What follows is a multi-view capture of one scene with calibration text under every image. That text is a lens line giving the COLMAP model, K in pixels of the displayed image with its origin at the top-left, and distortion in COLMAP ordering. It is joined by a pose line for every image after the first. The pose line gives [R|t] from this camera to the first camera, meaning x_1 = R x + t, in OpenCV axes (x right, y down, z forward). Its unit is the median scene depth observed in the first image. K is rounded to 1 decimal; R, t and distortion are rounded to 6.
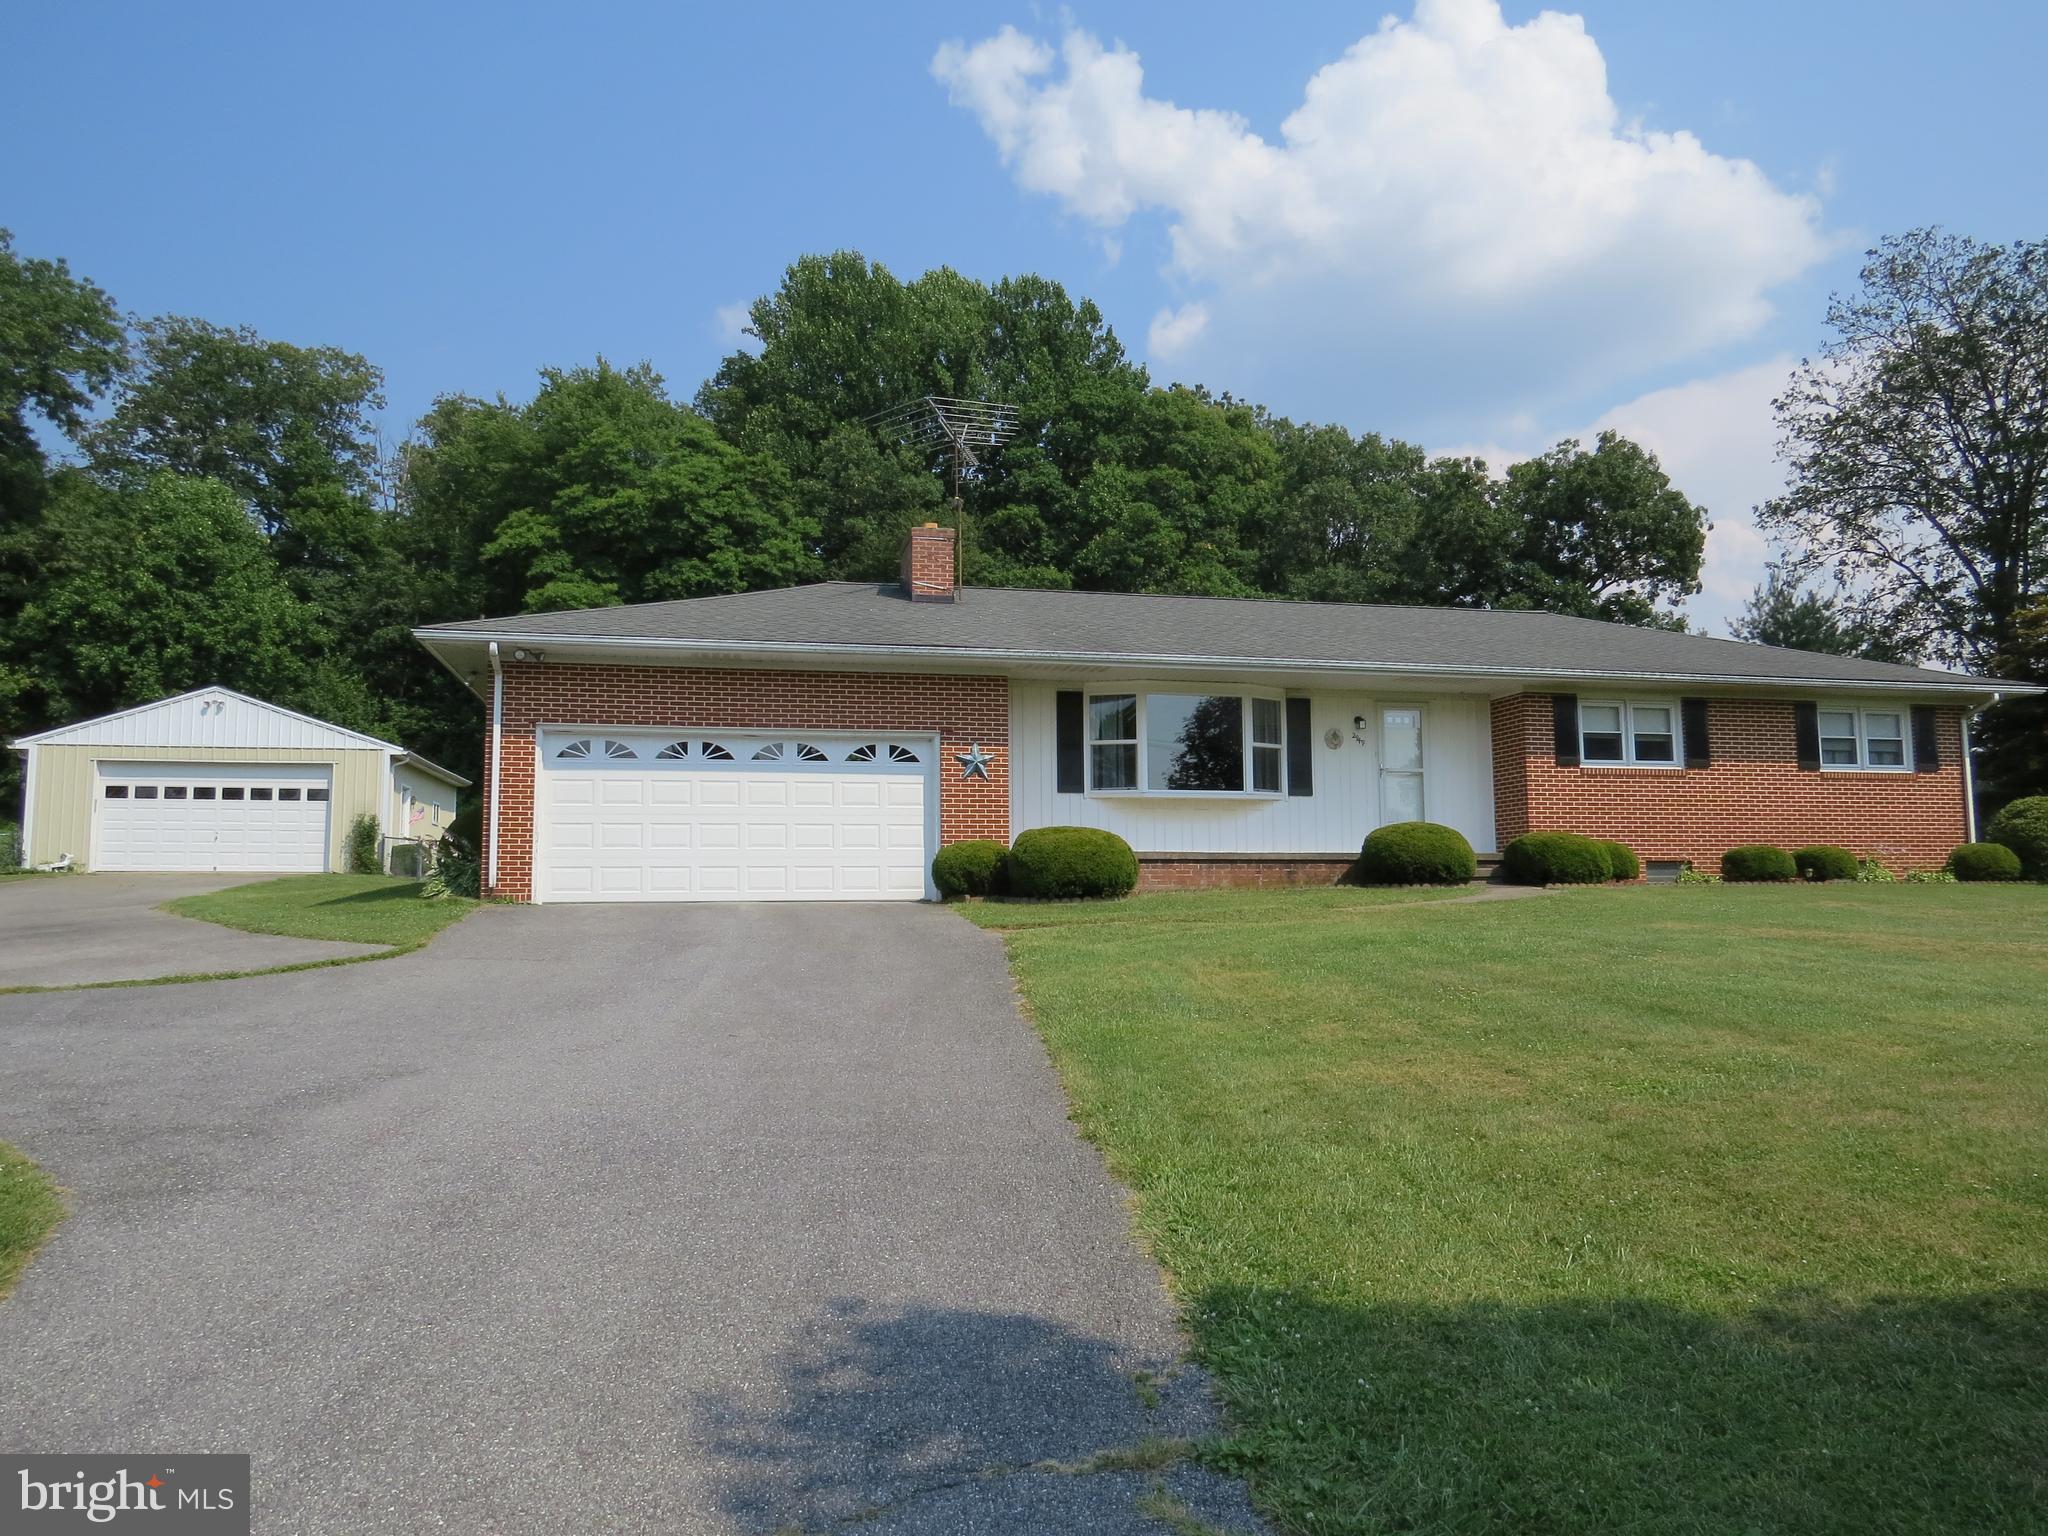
lens RADIAL K [[1440.1, 0, 1026.4], [0, 1440.1, 767.5], [0, 0, 1]] dist [-0.027278, 0.014046]
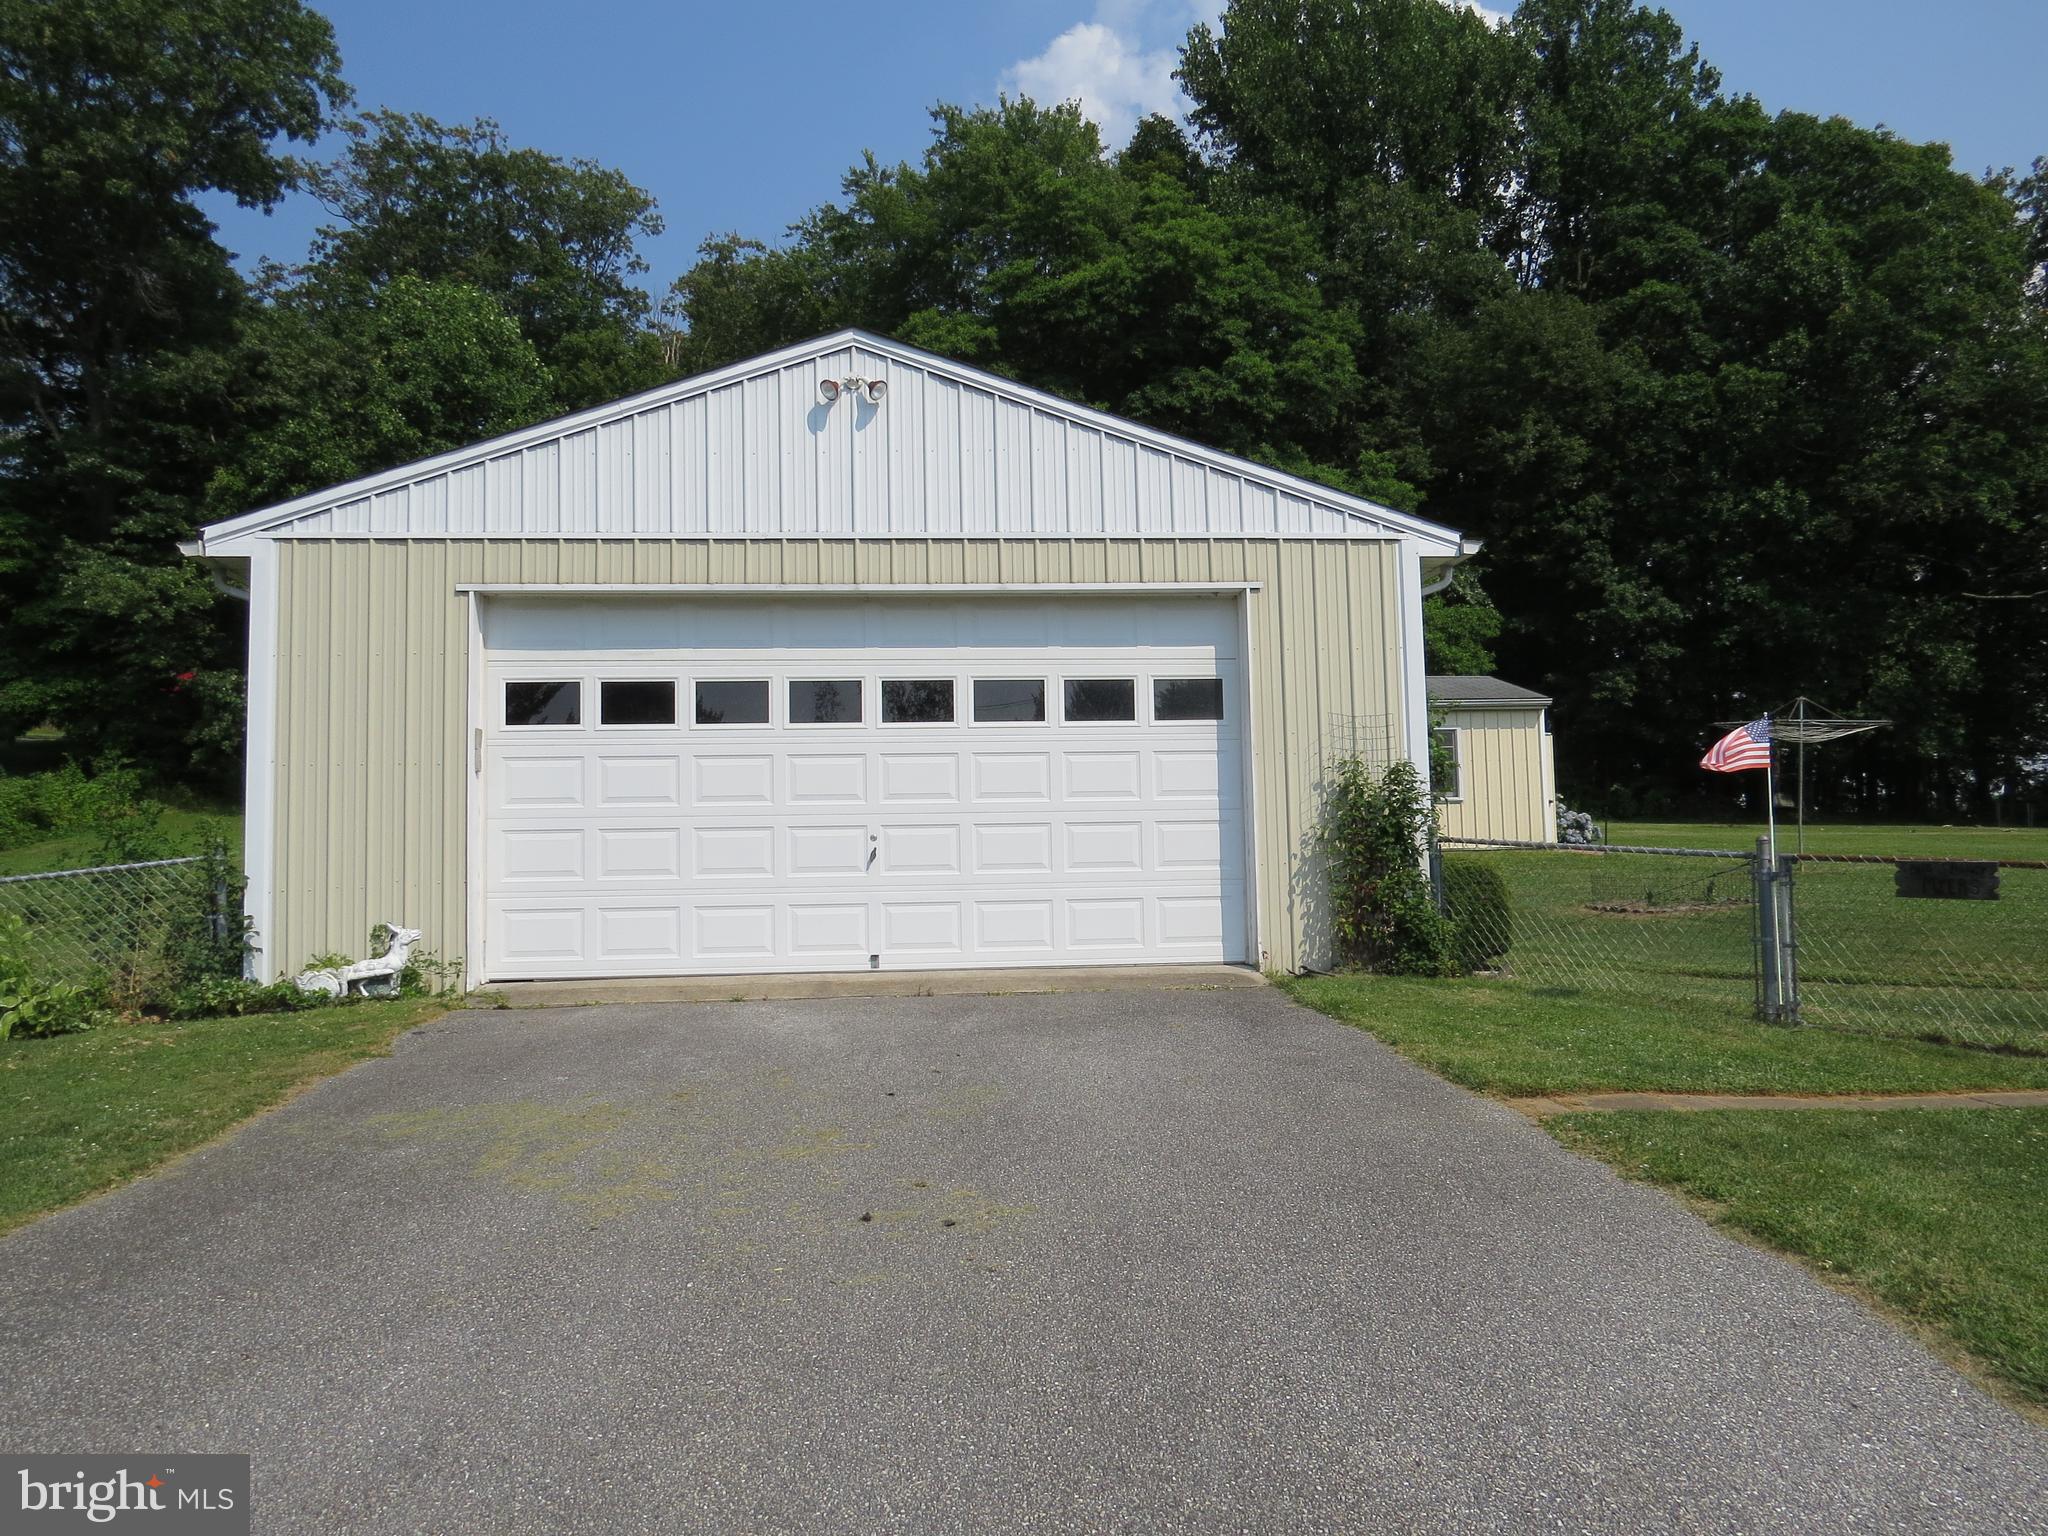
lens RADIAL K [[1440.1, 0, 1027.3], [0, 1440.1, 759.5], [0, 0, 1]] dist [-0.027278, 0.014046]
pose [[0.994865, -0.023965, -0.098334, -0.268638], [0.026450, 0.999361, 0.024049, 0.012621], [0.097695, -0.026527, 0.994863, 0.378285]]
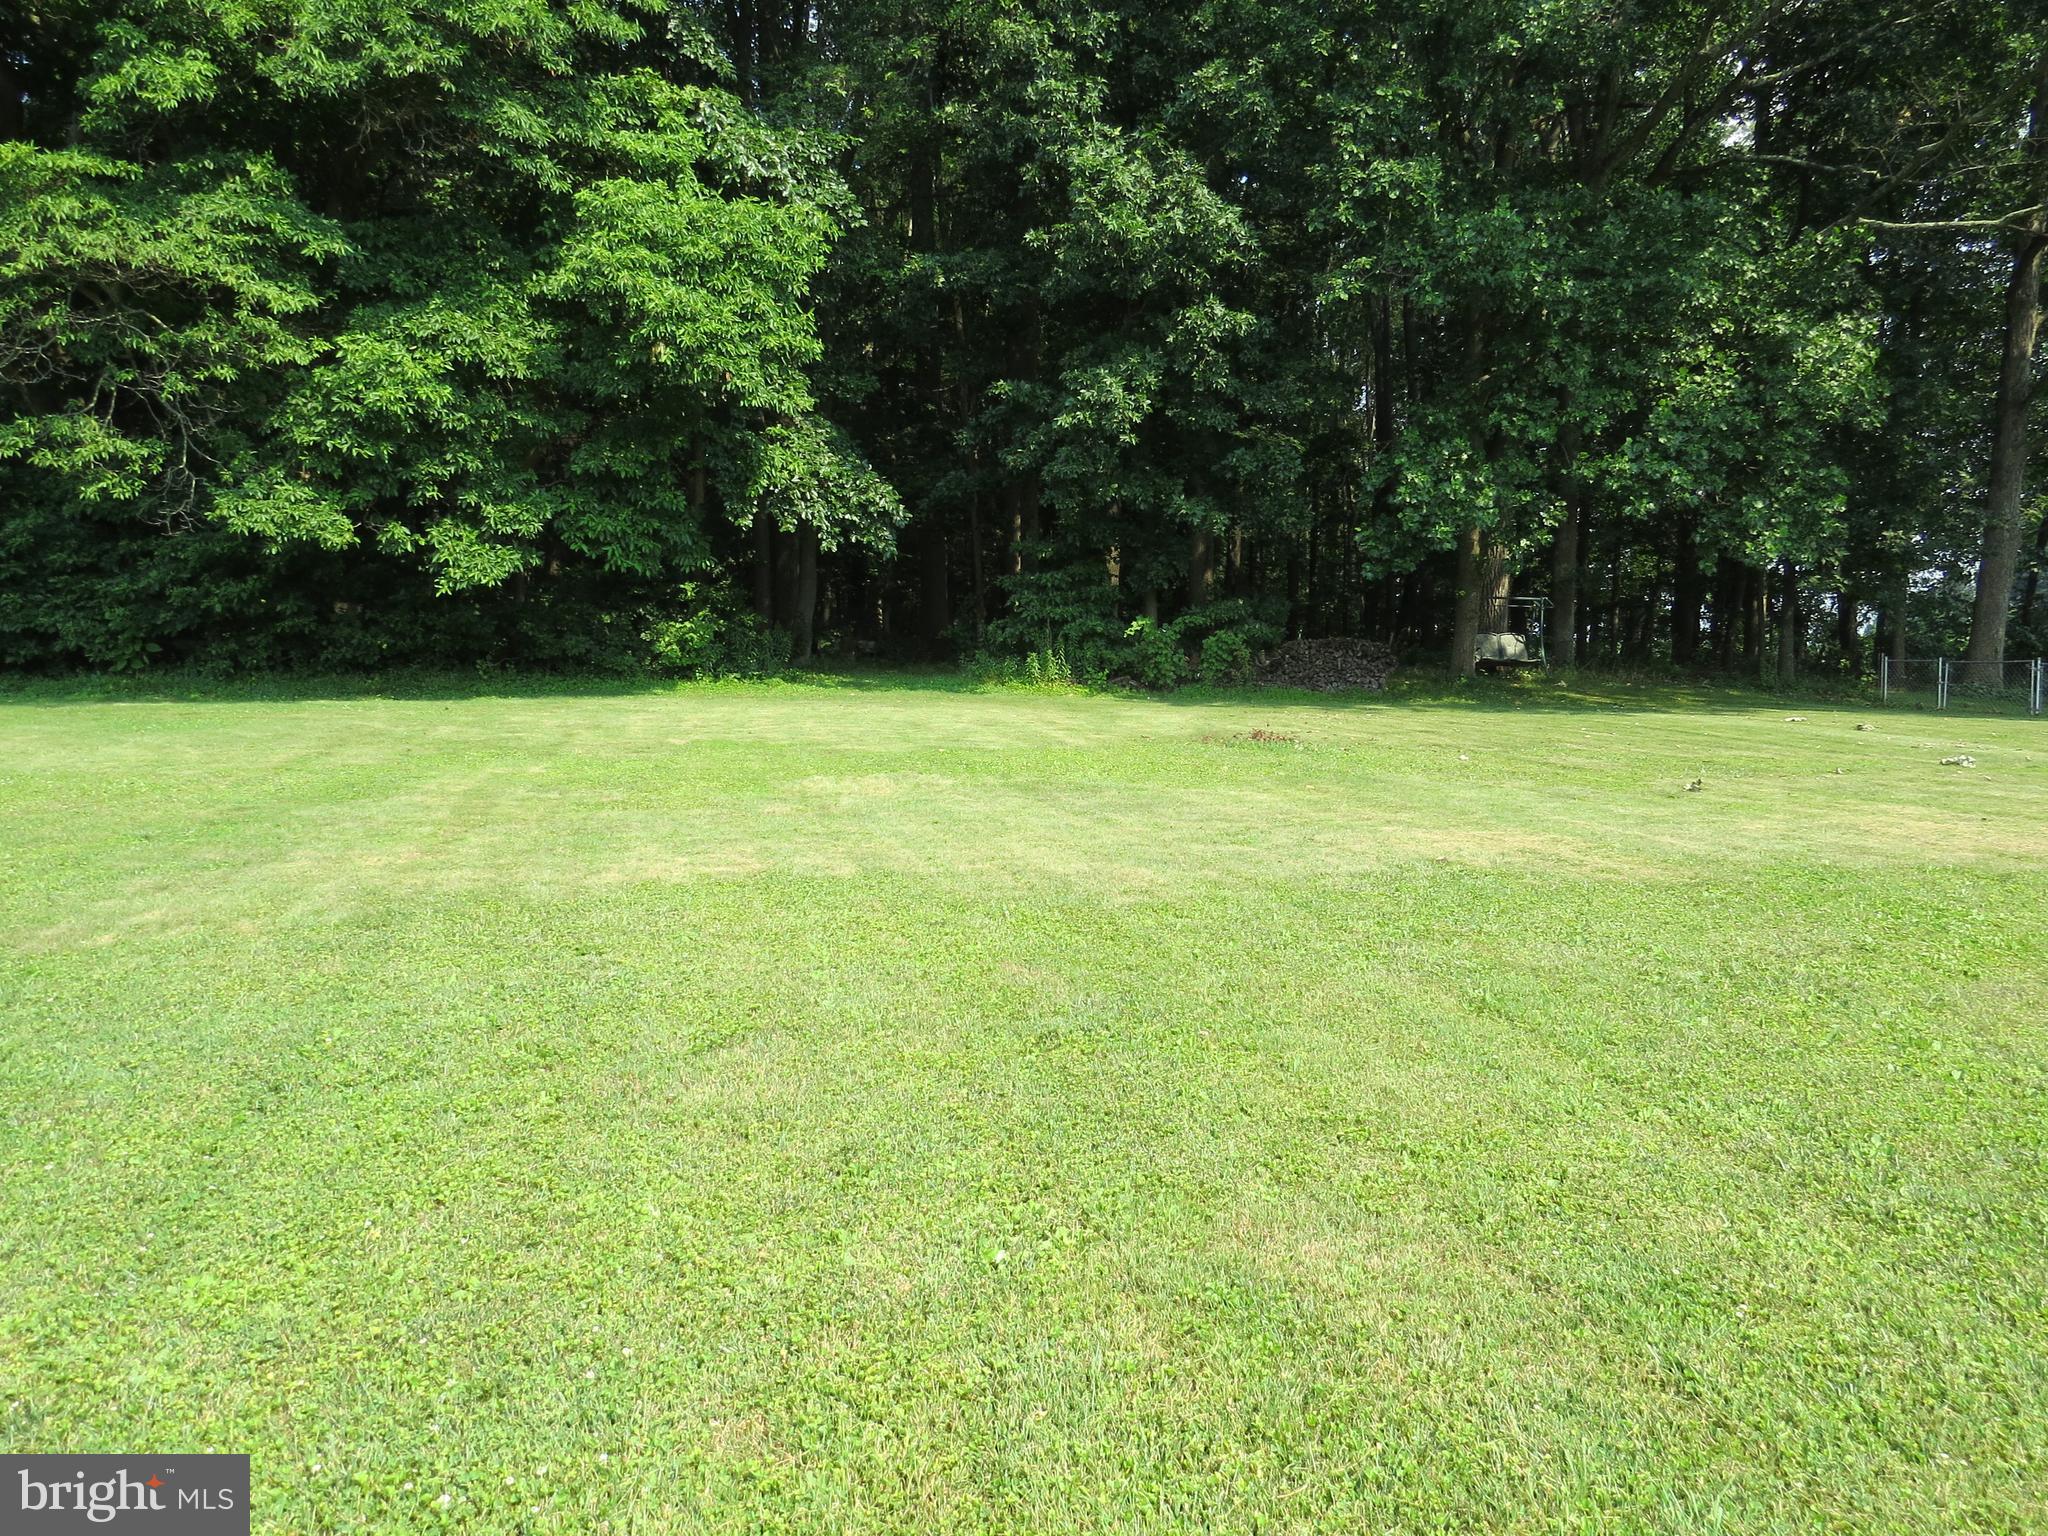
lens RADIAL K [[1440.1, 0, 1020.3], [0, 1440.1, 781.4], [0, 0, 1]] dist [-0.027278, 0.014046]
pose [[0.999581, -0.014989, -0.024742, -0.058085], [0.018763, 0.986920, 0.160114, 0.033786], [0.022019, -0.160511, 0.986788, 0.788427]]
